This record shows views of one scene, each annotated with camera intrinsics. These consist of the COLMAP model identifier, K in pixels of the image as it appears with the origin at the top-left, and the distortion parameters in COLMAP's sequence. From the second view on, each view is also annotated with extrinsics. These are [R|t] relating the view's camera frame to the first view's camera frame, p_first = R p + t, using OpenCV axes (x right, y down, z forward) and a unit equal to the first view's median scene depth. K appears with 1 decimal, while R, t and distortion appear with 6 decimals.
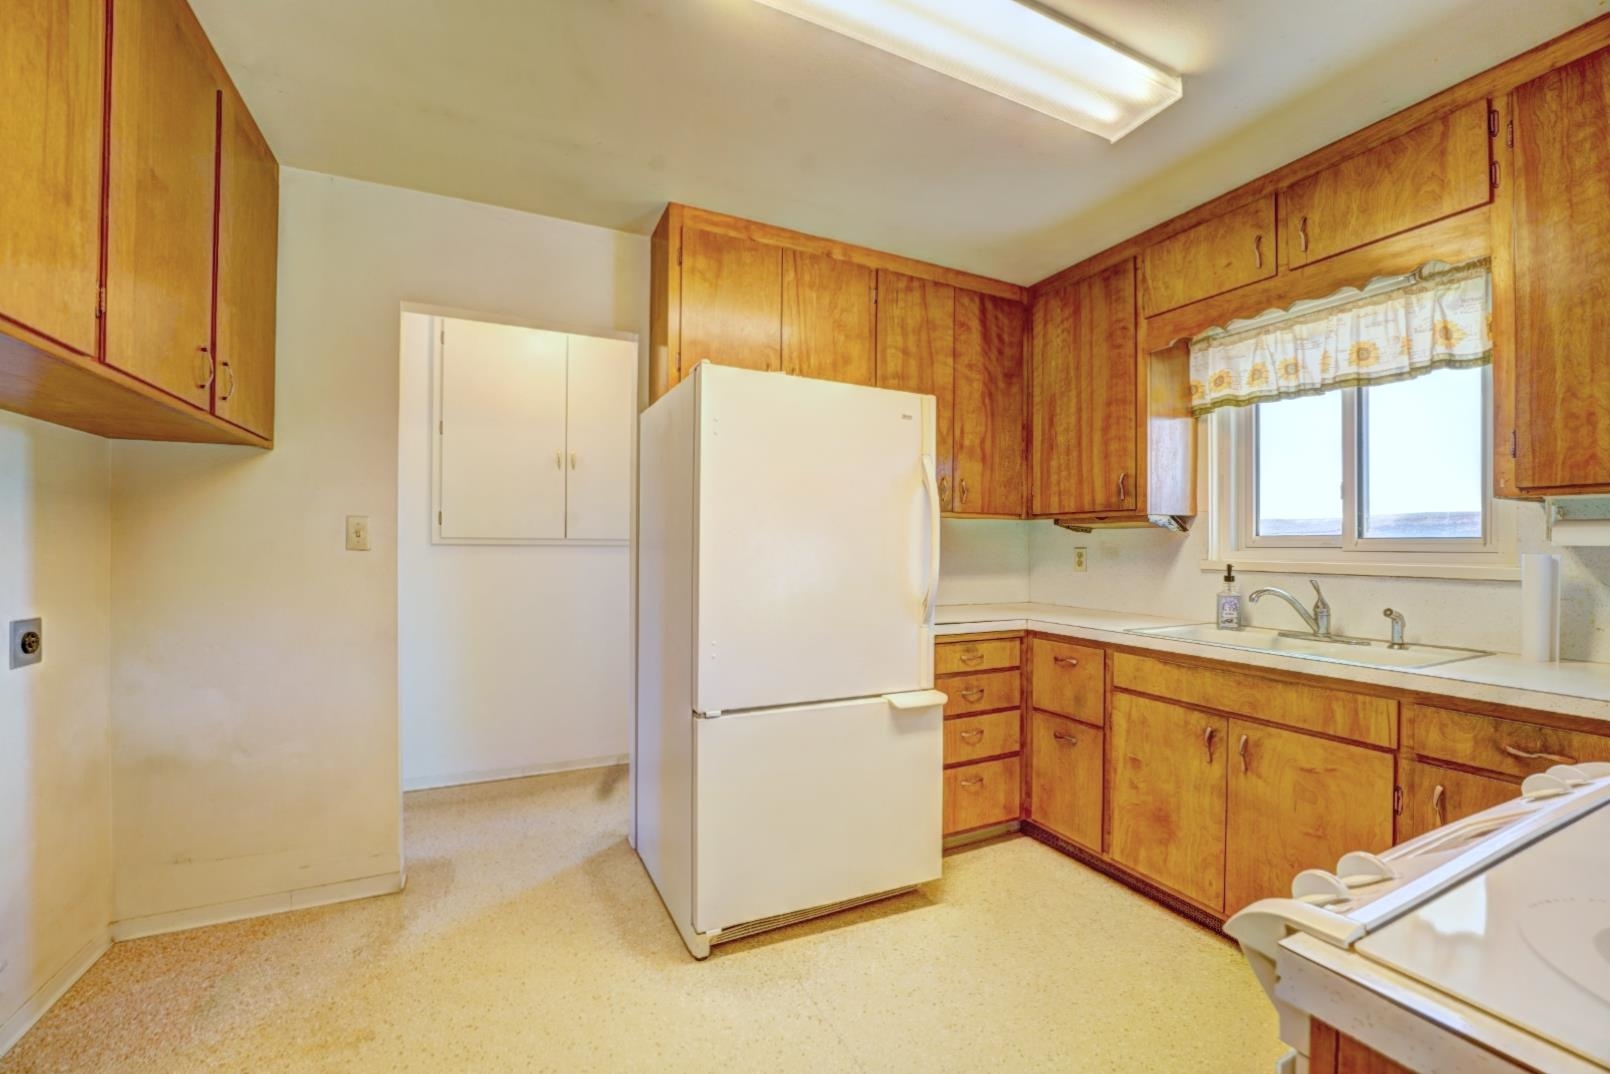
lens RADIAL K [[649.0, 0, 801.9], [0, 649.0, 537.8], [0, 0, 1]] dist [-0.000073, 0.000025]
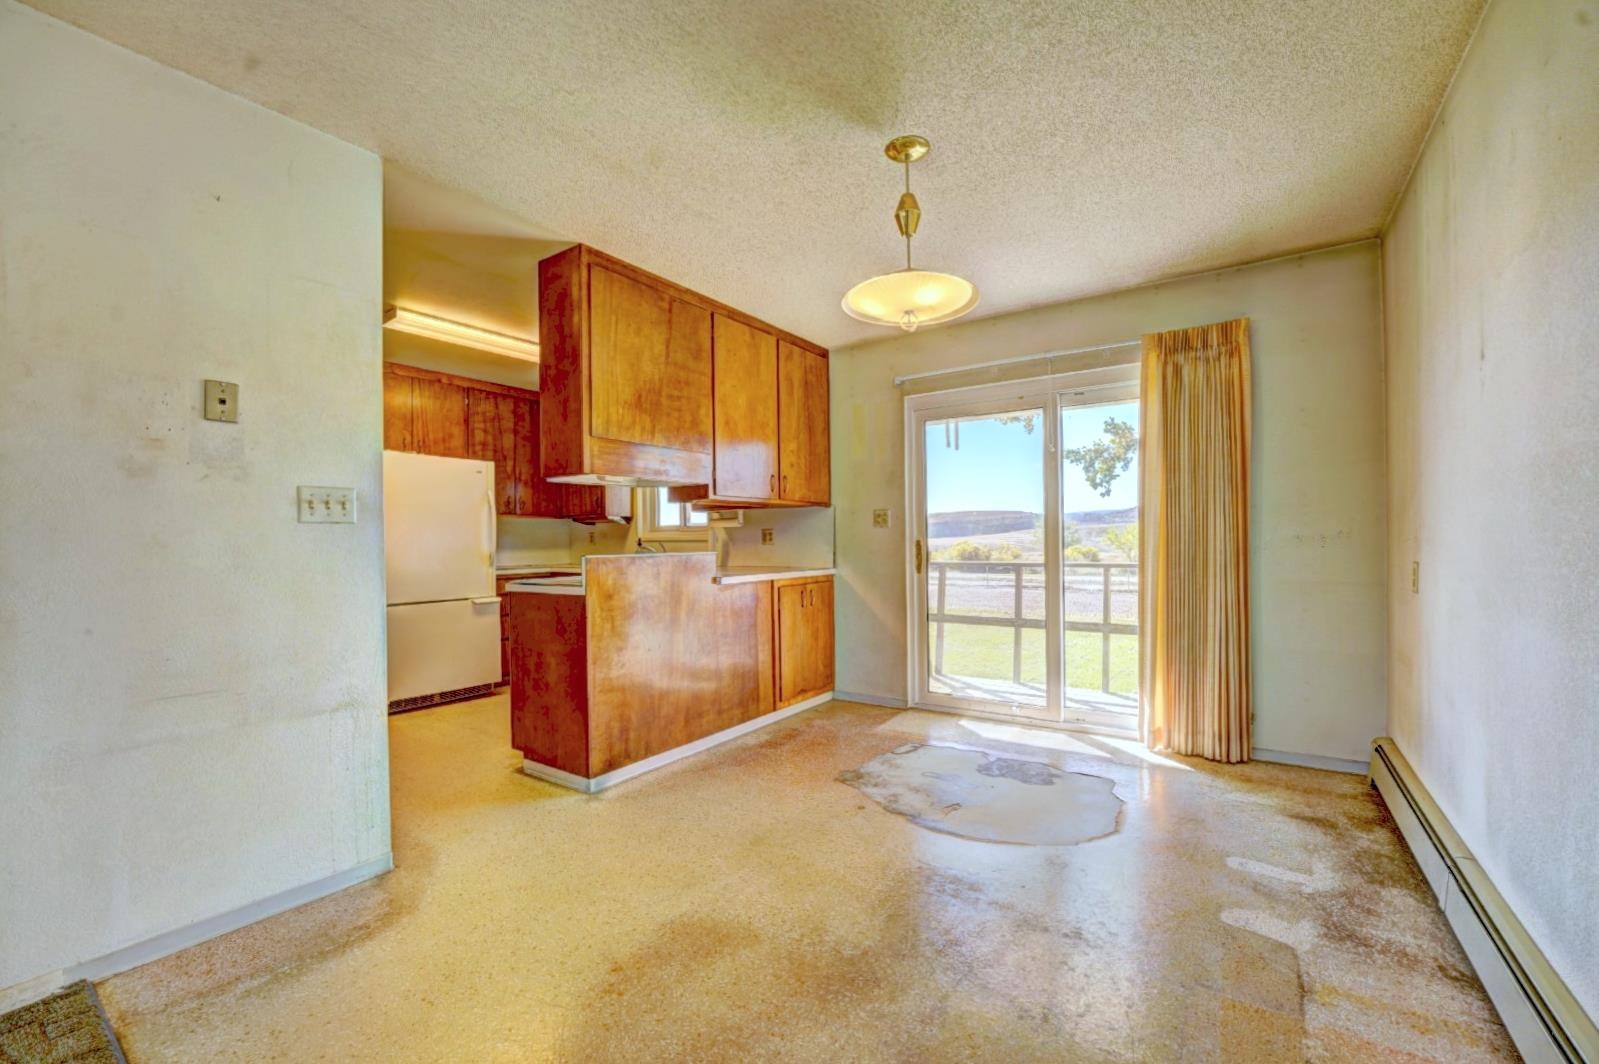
lens RADIAL K [[662.2, 0, 787.8], [0, 662.2, 543.7], [0, 0, 1]] dist [-0.002297, -0.000075]
pose [[0.881660, -0.015632, 0.471627, 0.019006], [0.009974, 0.999845, 0.014494, 0.028112], [-0.471780, -0.008075, 0.881679, -1.173432]]
